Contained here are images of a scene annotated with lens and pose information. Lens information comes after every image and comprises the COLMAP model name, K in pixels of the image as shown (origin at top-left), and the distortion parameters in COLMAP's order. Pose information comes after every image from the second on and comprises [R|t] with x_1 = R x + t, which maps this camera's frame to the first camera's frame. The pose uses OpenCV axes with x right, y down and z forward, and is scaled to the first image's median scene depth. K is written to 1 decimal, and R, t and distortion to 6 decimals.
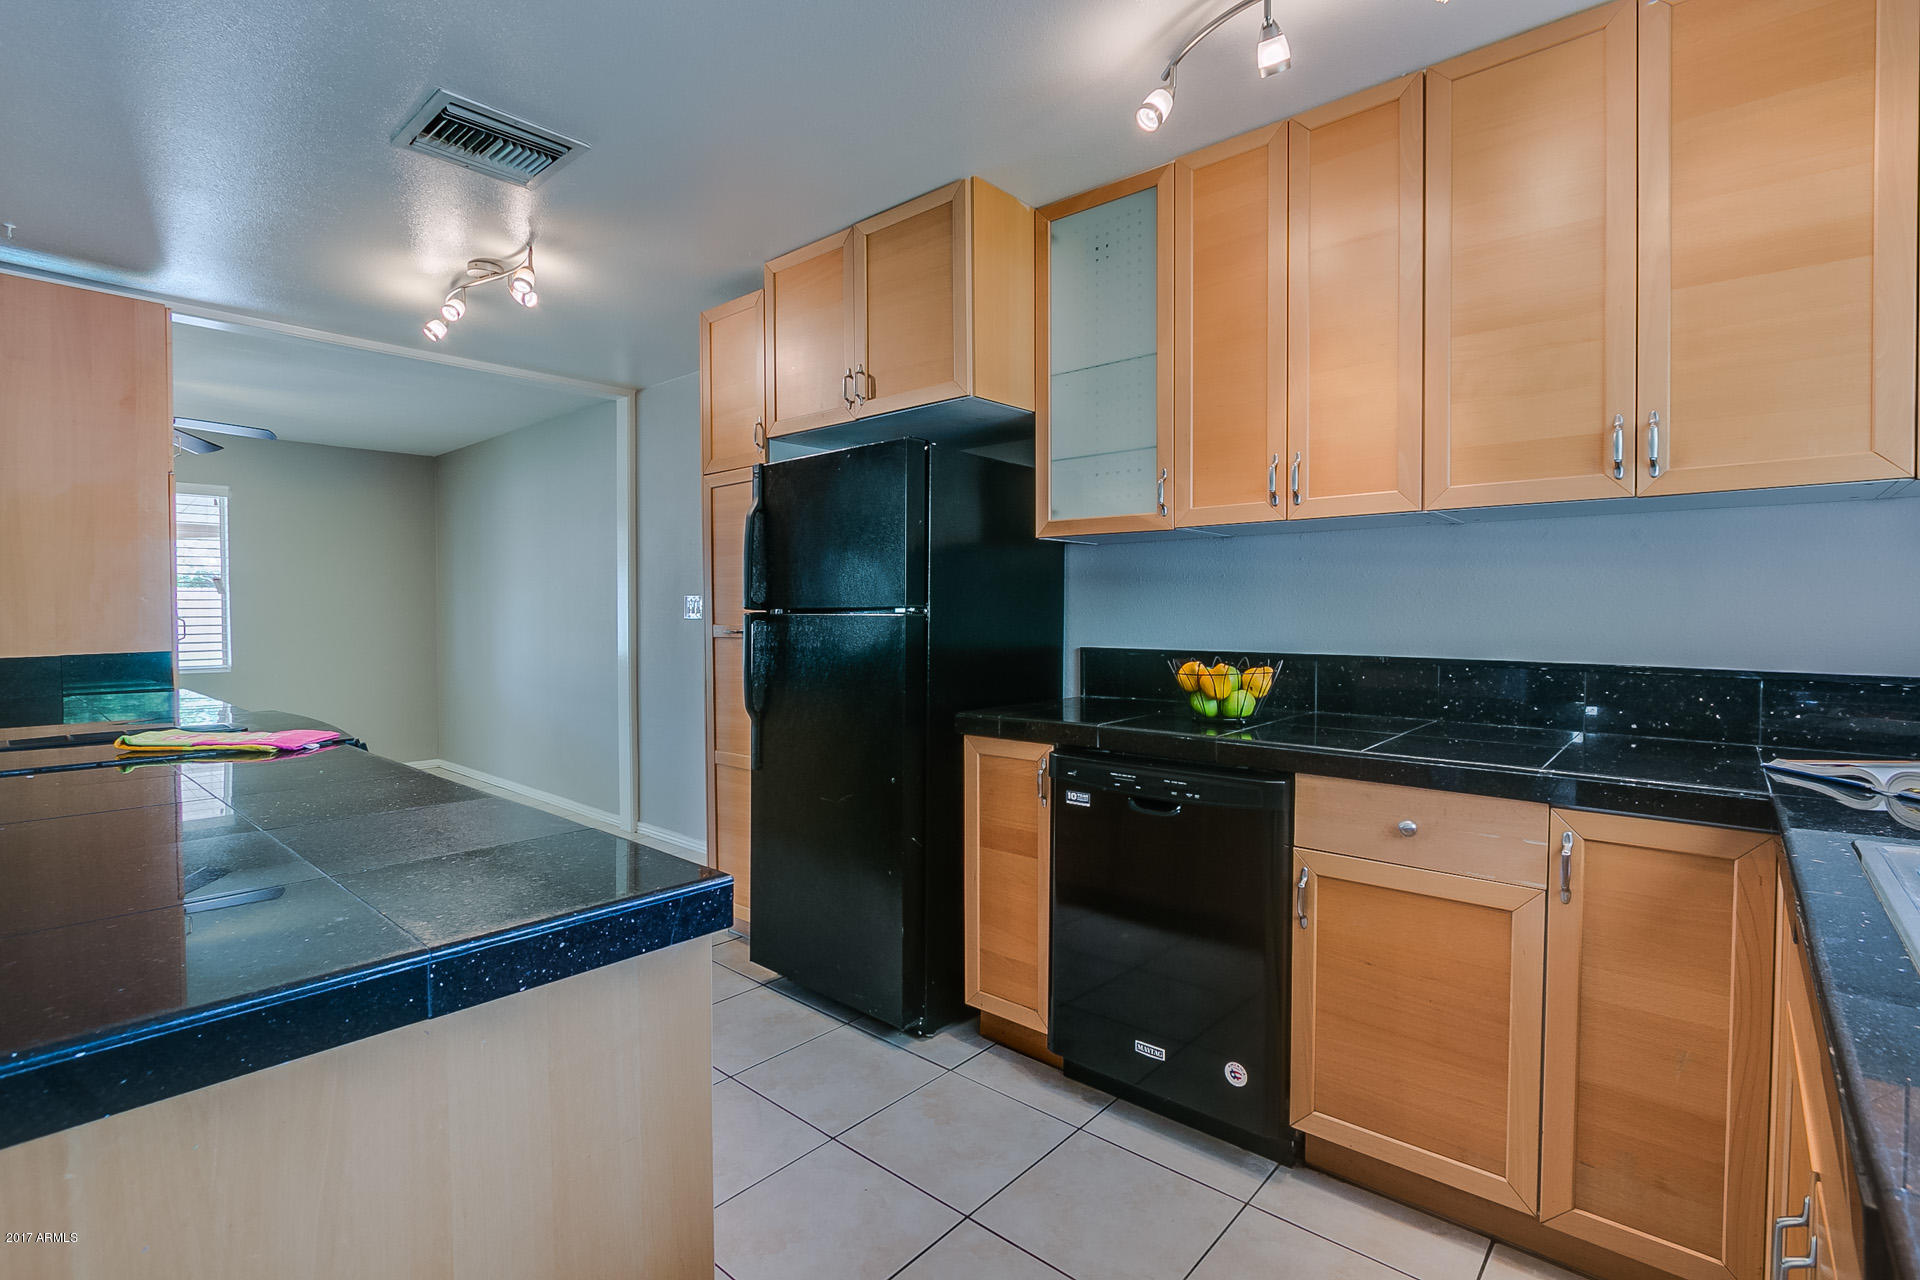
lens RADIAL K [[886.9, 0, 959.9], [0, 886.9, 629.0], [0, 0, 1]] dist [-0.010652, 0.000053]
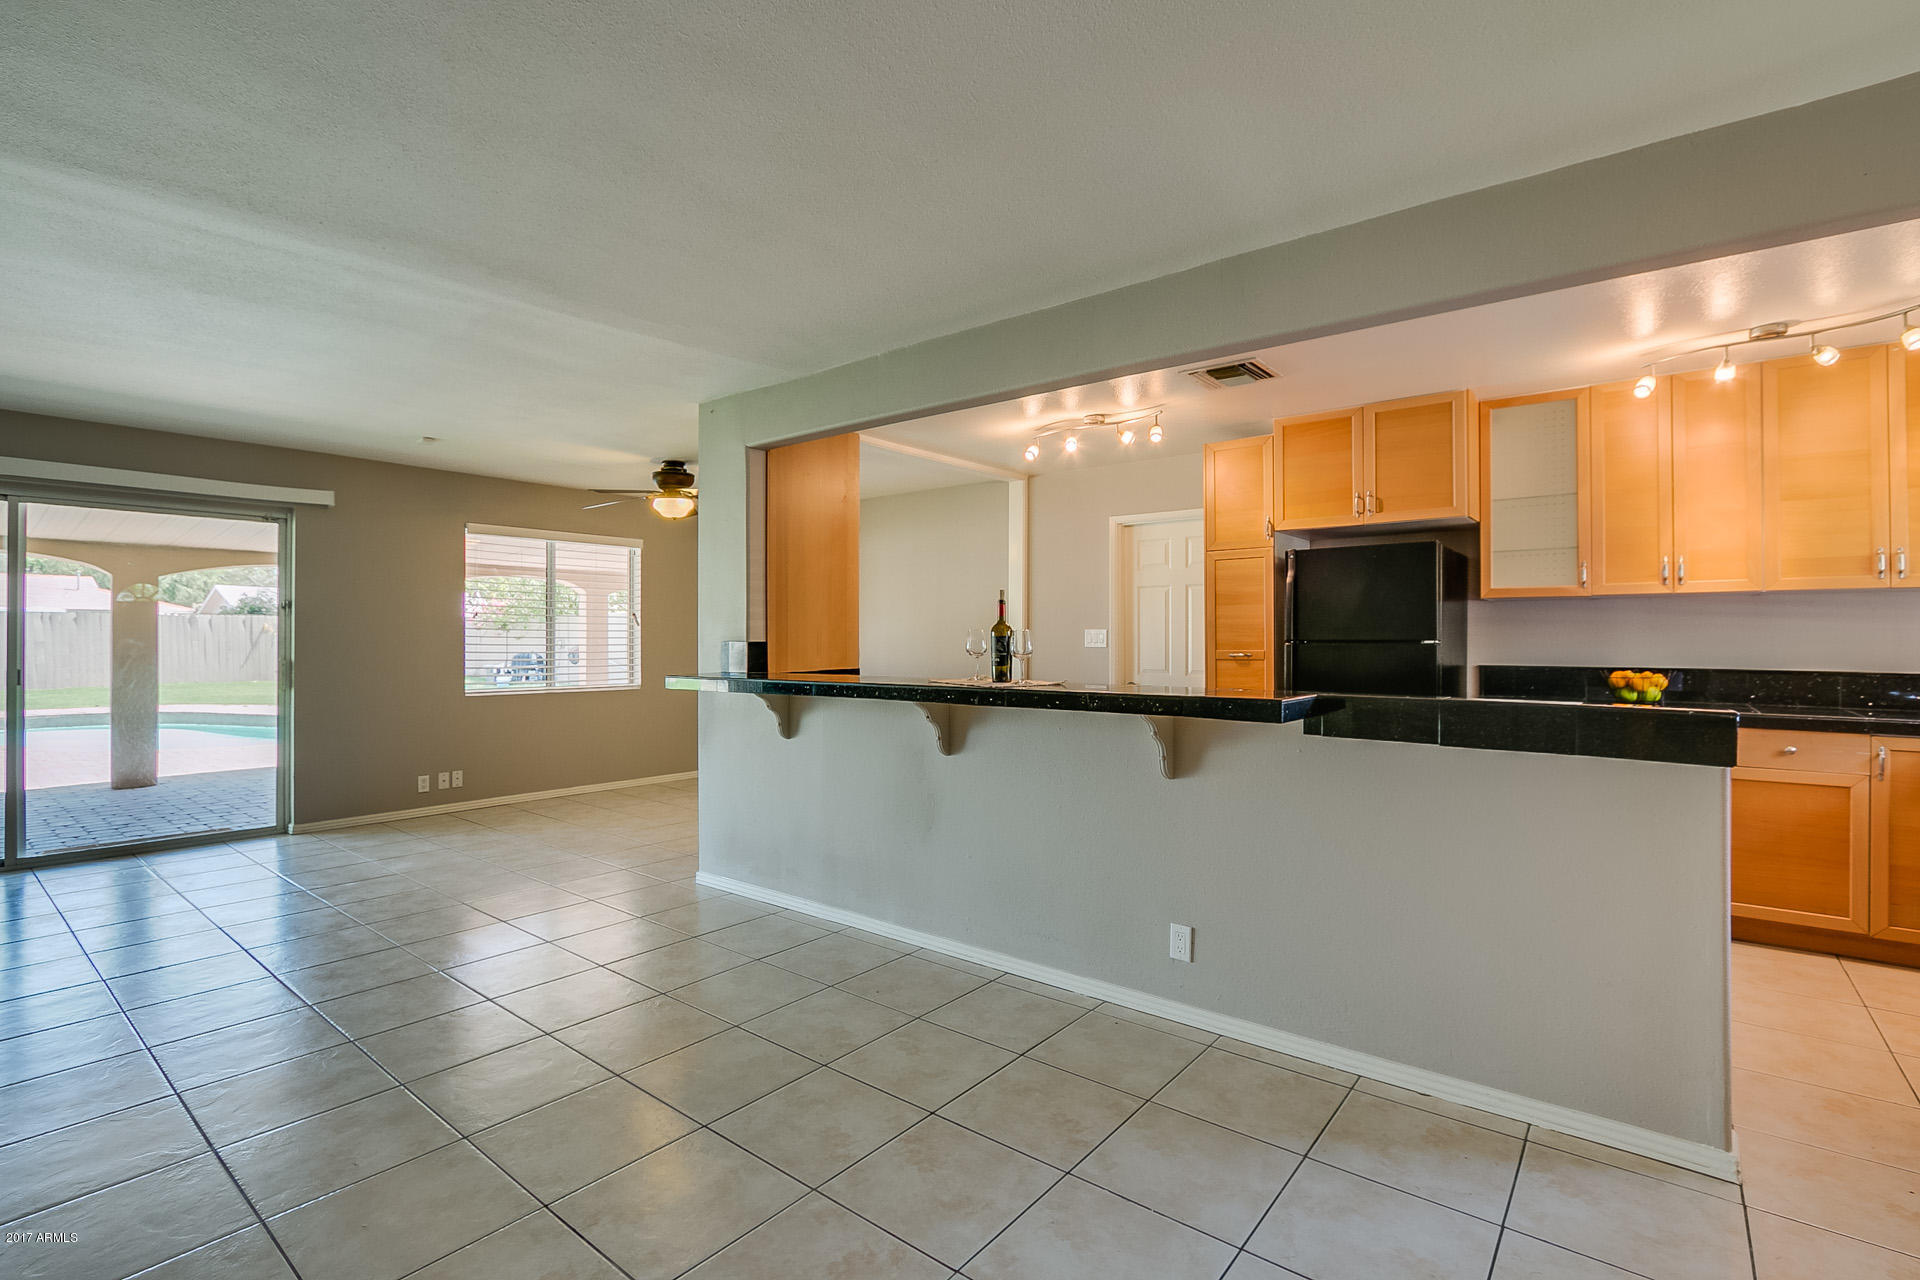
lens RADIAL K [[886.9, 0, 922.8], [0, 886.9, 639.1], [0, 0, 1]] dist [-0.010652, 0.000053]
pose [[0.997522, 0.004219, 0.070226, -1.307499], [-0.002615, 0.999734, -0.022904, 0.017482], [-0.070304, 0.022664, 0.997268, -0.702841]]
